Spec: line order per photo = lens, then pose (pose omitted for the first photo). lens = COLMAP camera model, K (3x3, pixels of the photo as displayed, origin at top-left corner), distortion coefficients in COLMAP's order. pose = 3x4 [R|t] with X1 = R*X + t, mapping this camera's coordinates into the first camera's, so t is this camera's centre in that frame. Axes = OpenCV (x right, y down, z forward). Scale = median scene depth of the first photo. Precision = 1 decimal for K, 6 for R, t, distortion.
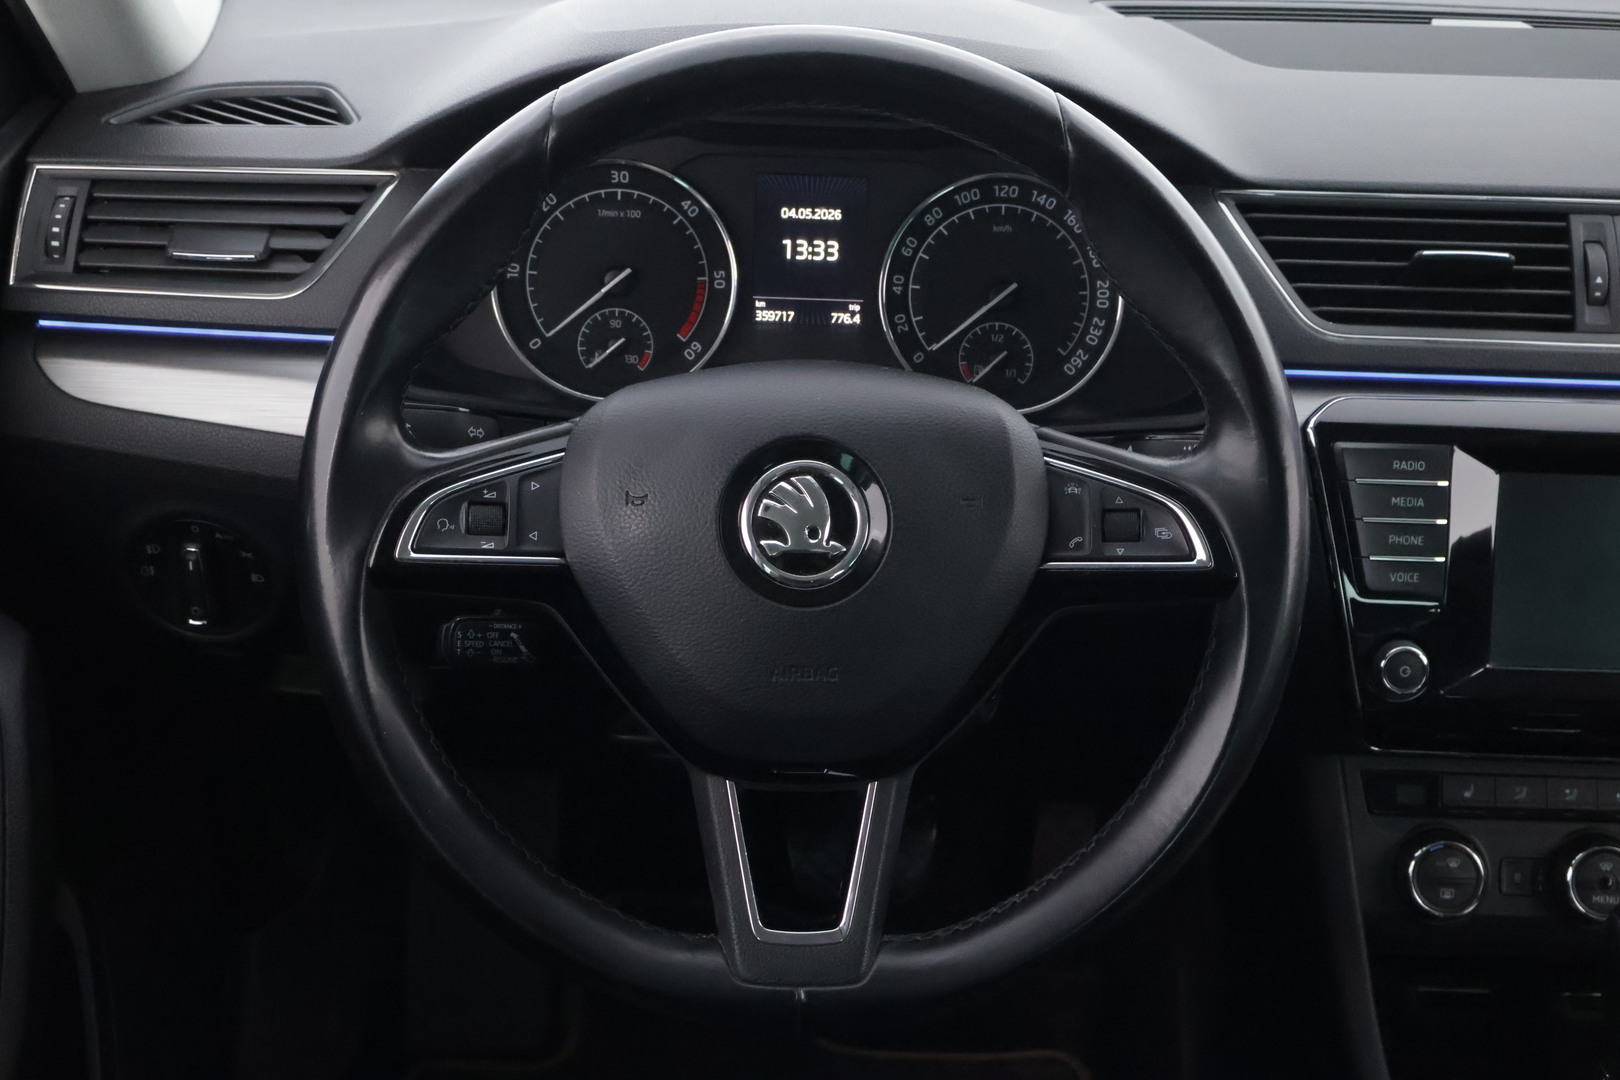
lens RADIAL K [[2101.6, 0, 810.0], [0, 2101.6, 540.0], [0, 0, 1]] dist [-0.012009, 0.018391]
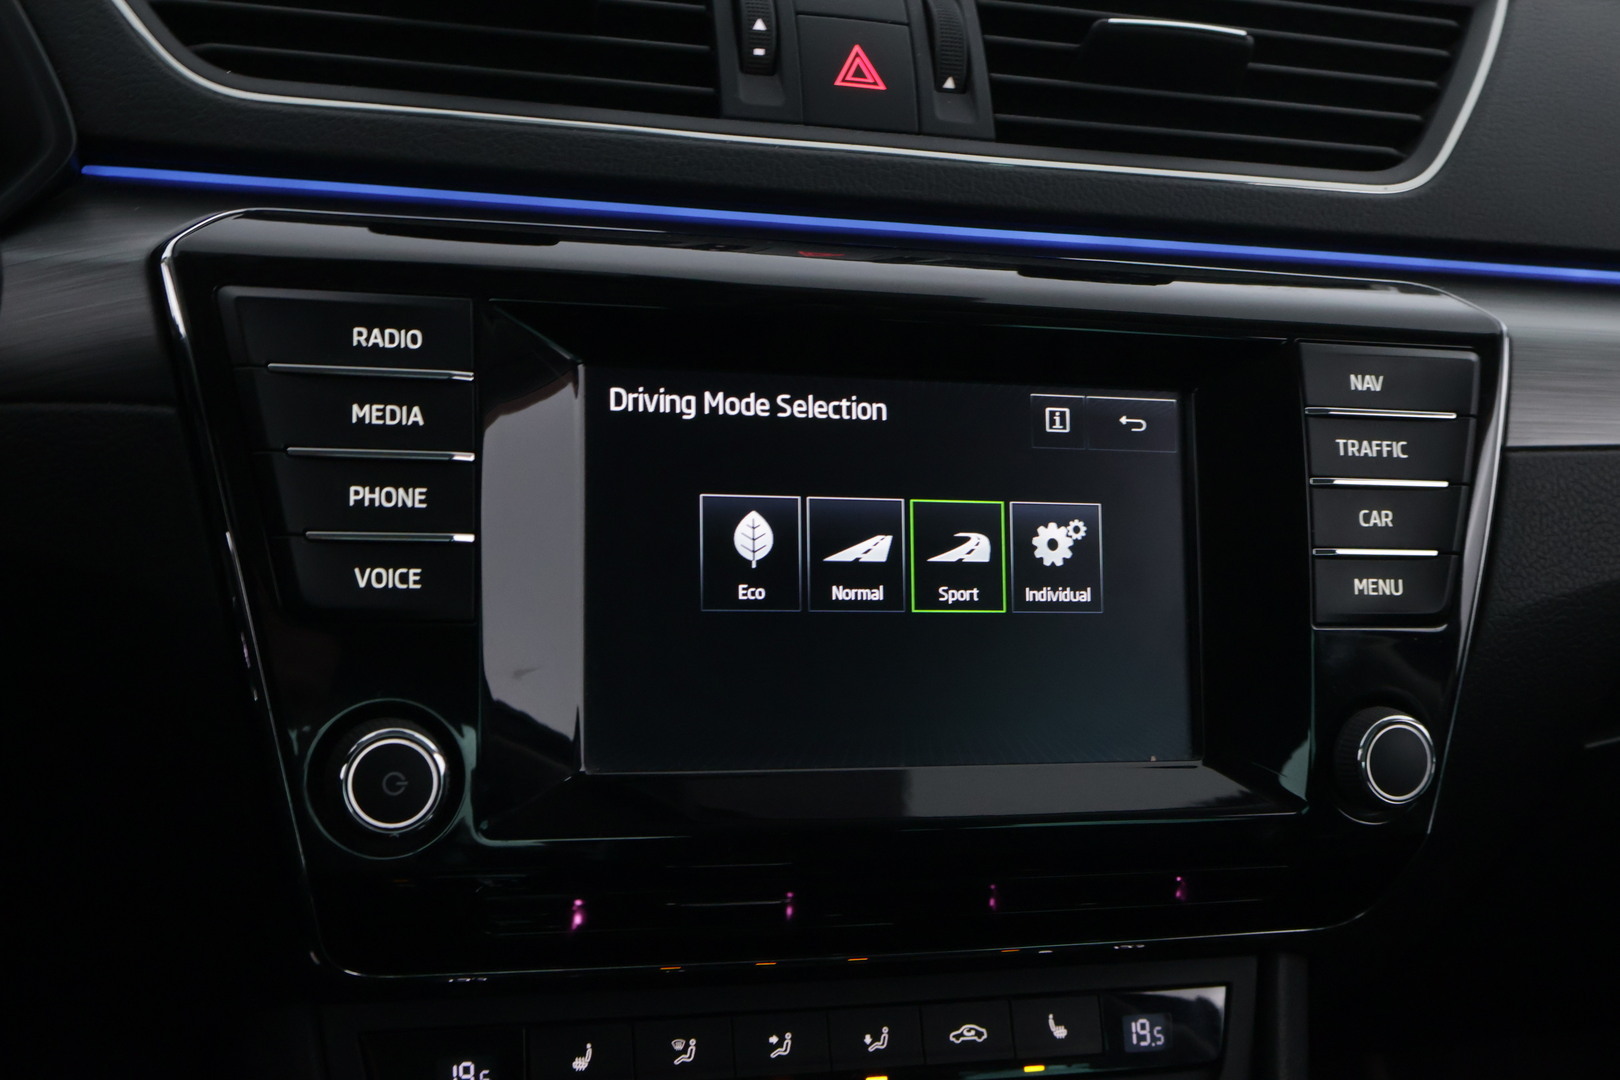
lens RADIAL K [[2179.9, 0, 810.0], [0, 2179.9, 540.0], [0, 0, 1]] dist [-0.015410, 0.001546]
pose [[0.945418, -0.012755, 0.325611, 0.194020], [0.067610, 0.985167, -0.157715, 0.081656], [-0.318770, 0.171121, 0.932257, 0.474214]]
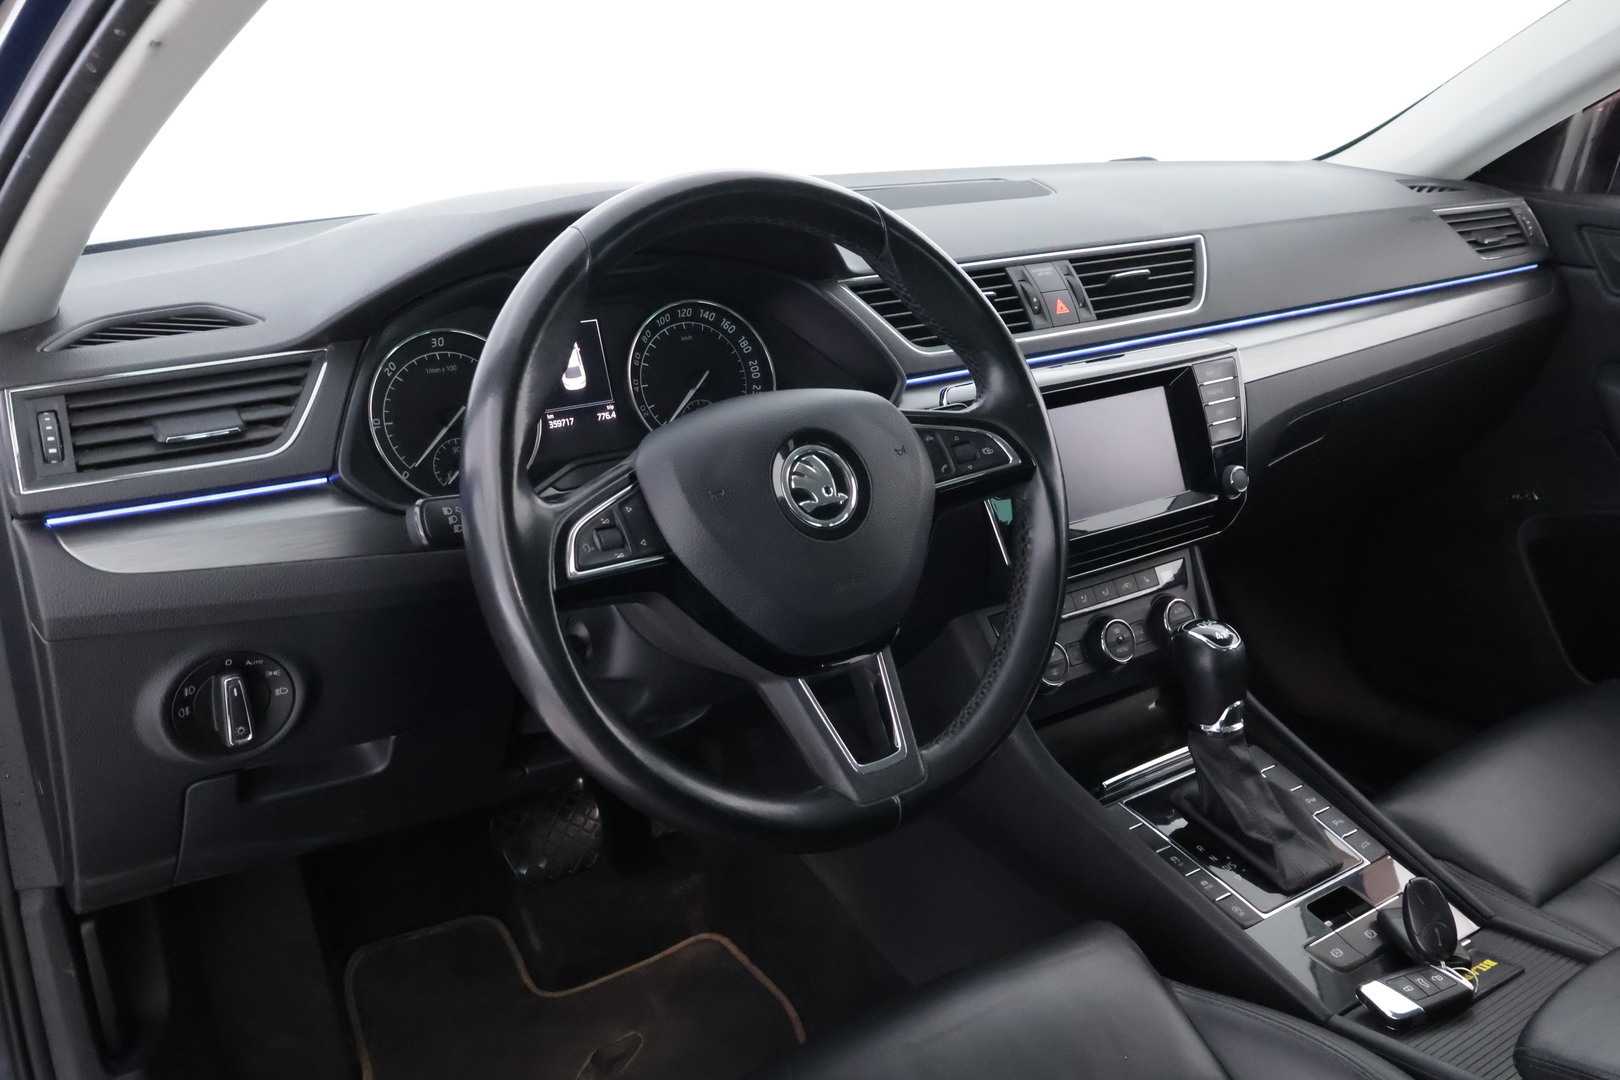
lens RADIAL K [[1424.0, 0, 810.0], [0, 1424.0, 540.0], [0, 0, 1]] dist [0.006128, -0.006907]
pose [[0.813667, -0.226684, 0.535313, -0.414969], [0.281334, 0.959372, -0.021368, 0.036117], [-0.508721, 0.167988, 0.844383, 0.125340]]
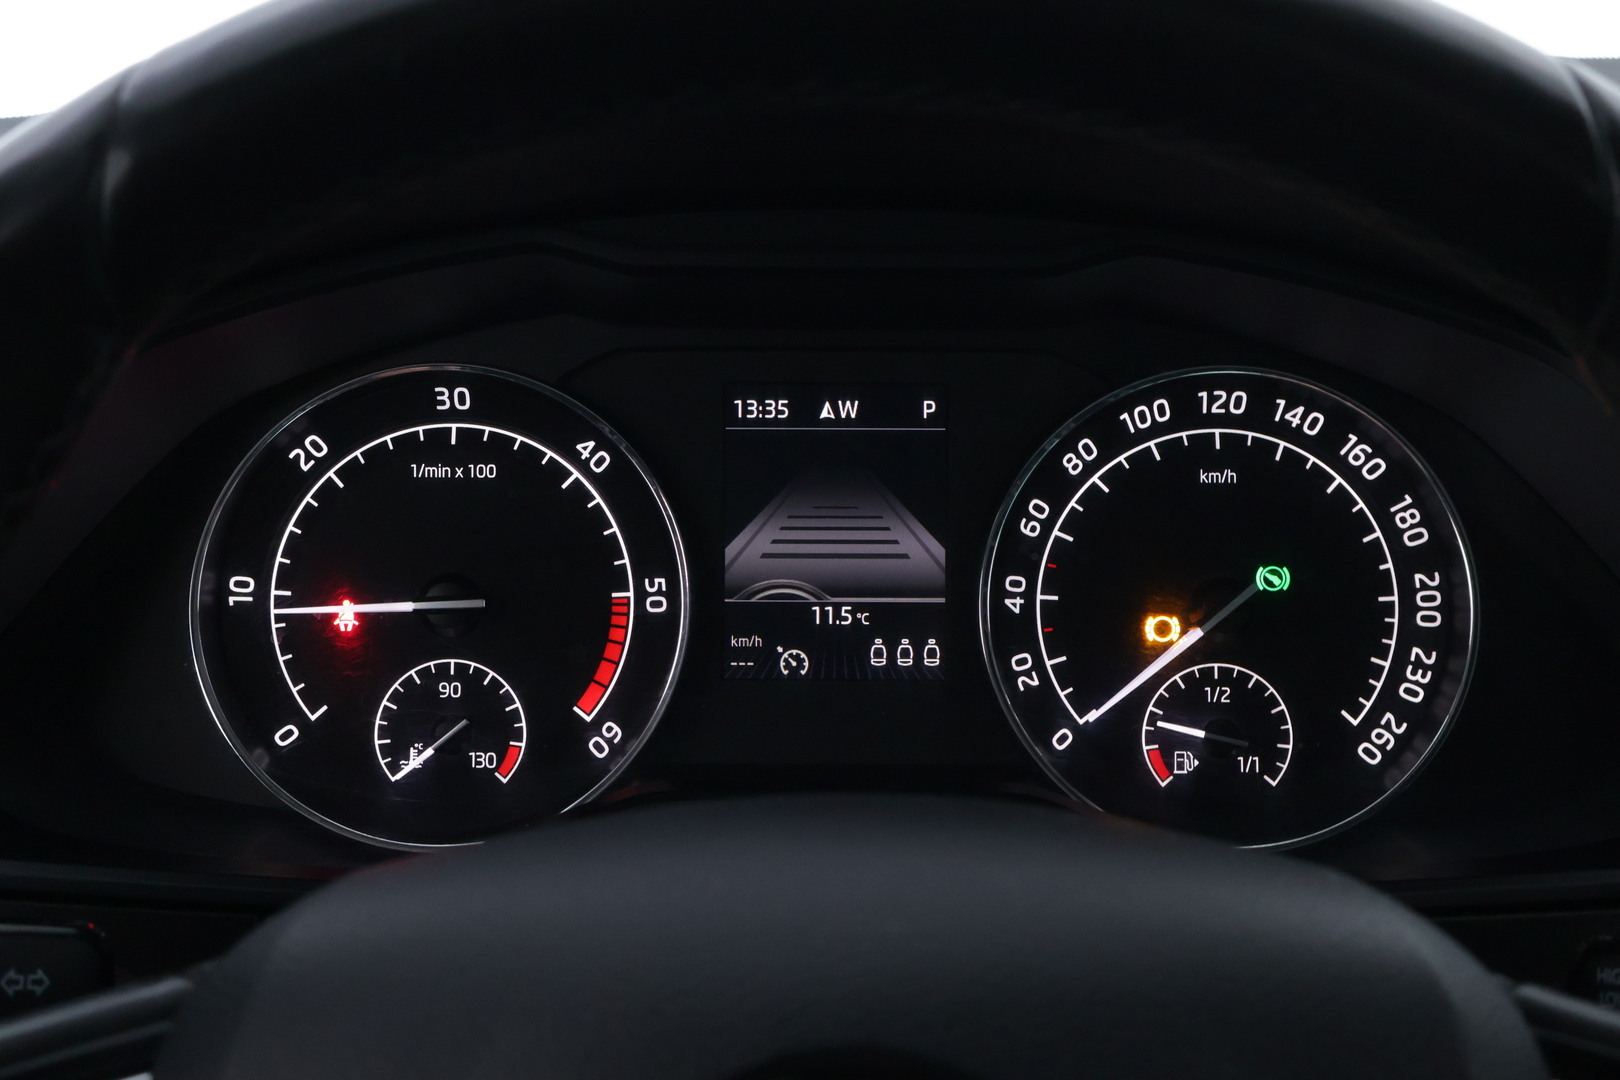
lens RADIAL K [[2179.9, 0, 810.0], [0, 2179.9, 540.0], [0, 0, 1]] dist [-0.015410, 0.001546]
pose [[0.999386, -0.031854, -0.014620, 0.001483], [0.029175, 0.987232, -0.156595, -0.055235], [0.019422, 0.156072, 0.987555, 0.491345]]
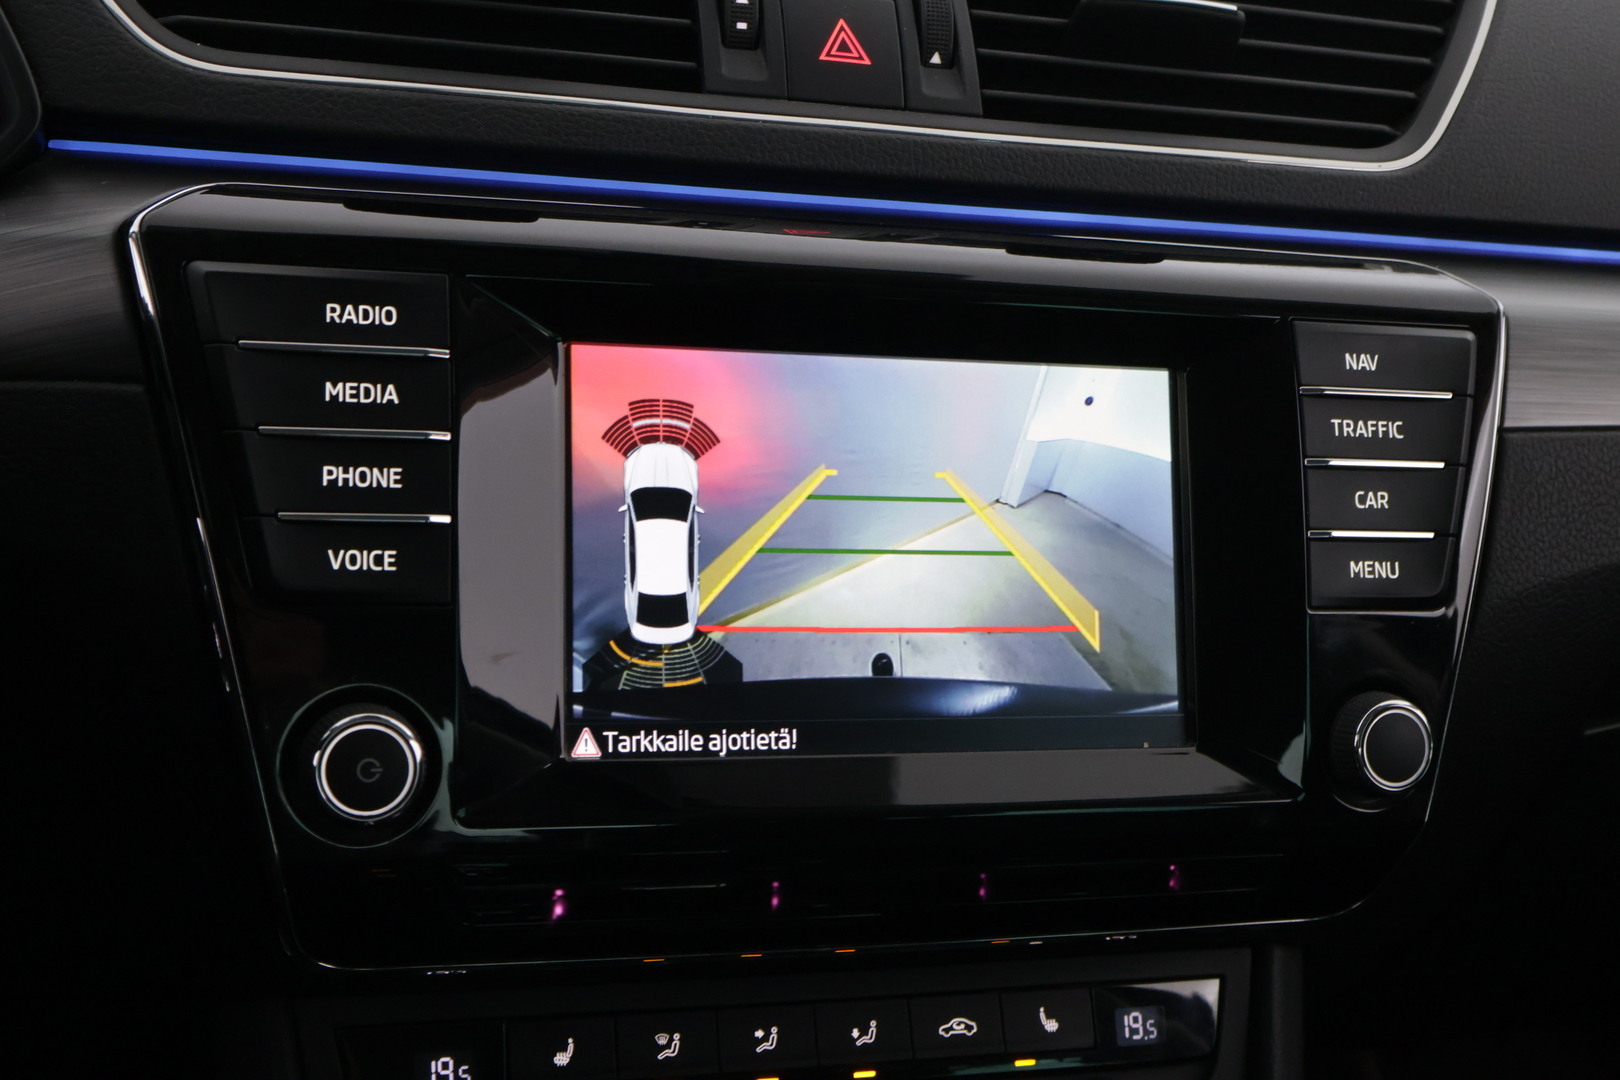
lens RADIAL K [[2179.9, 0, 810.0], [0, 2179.9, 540.0], [0, 0, 1]] dist [-0.015410, 0.001546]
pose [[0.943293, -0.014782, 0.331632, 0.197446], [0.071254, 0.984739, -0.158784, 0.084500], [-0.324224, 0.173410, 0.929951, 0.484314]]
